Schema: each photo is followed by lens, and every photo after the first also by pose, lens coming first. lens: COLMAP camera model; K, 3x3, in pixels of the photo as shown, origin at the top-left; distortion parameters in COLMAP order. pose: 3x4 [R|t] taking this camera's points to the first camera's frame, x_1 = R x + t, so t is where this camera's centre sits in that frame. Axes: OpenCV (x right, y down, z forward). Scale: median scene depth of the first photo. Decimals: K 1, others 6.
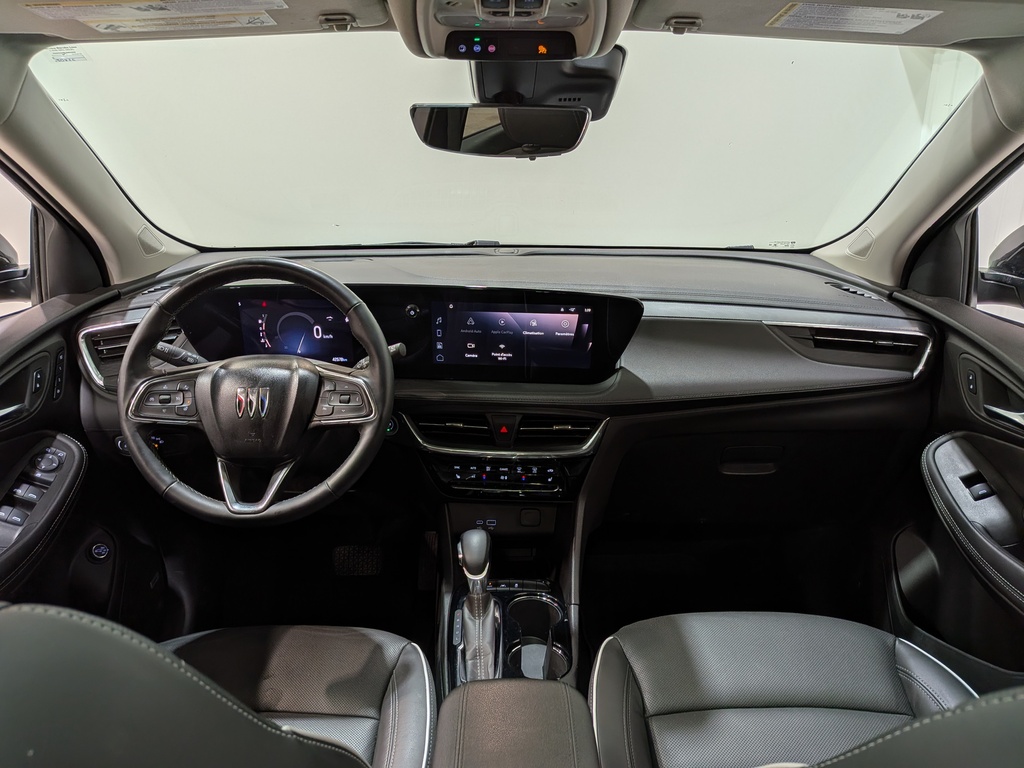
lens RADIAL K [[753.5, 0, 516.7], [0, 753.5, 363.5], [0, 0, 1]] dist [0.031112, -0.056914]
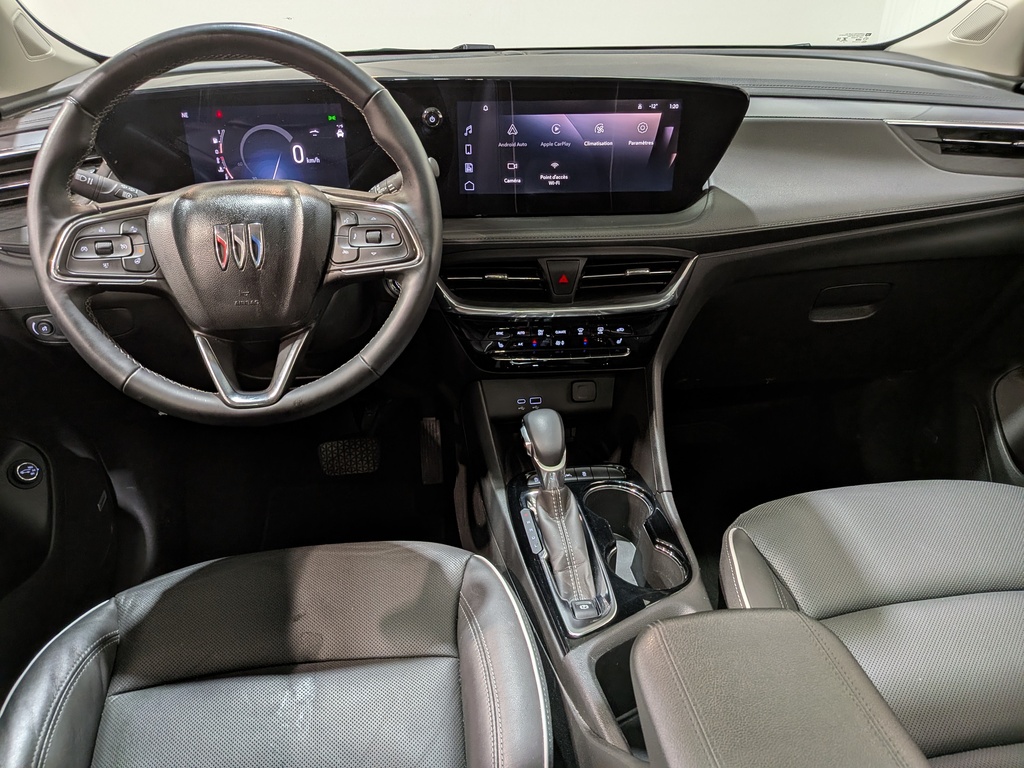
lens RADIAL K [[753.5, 0, 498.6], [0, 753.5, 389.6], [0, 0, 1]] dist [0.031112, -0.056914]
pose [[0.993301, -0.067301, 0.093939, -0.168639], [0.048510, 0.980655, 0.189639, 0.052913], [-0.104884, -0.183811, 0.977350, 0.256372]]
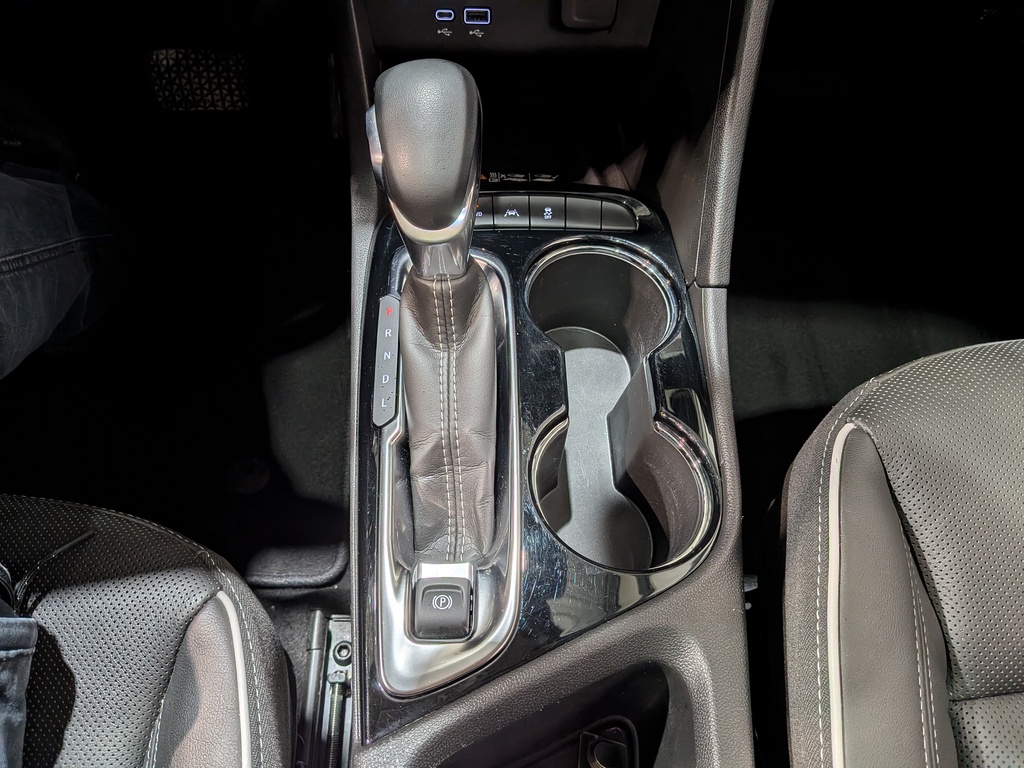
lens RADIAL K [[753.5, 0, 502.5], [0, 753.5, 404.0], [0, 0, 1]] dist [0.031112, -0.056914]
pose [[0.999734, 0.013874, 0.018435, -0.029644], [-0.022585, 0.751850, 0.658947, 0.129072], [-0.004719, -0.659188, 0.751963, 0.696810]]
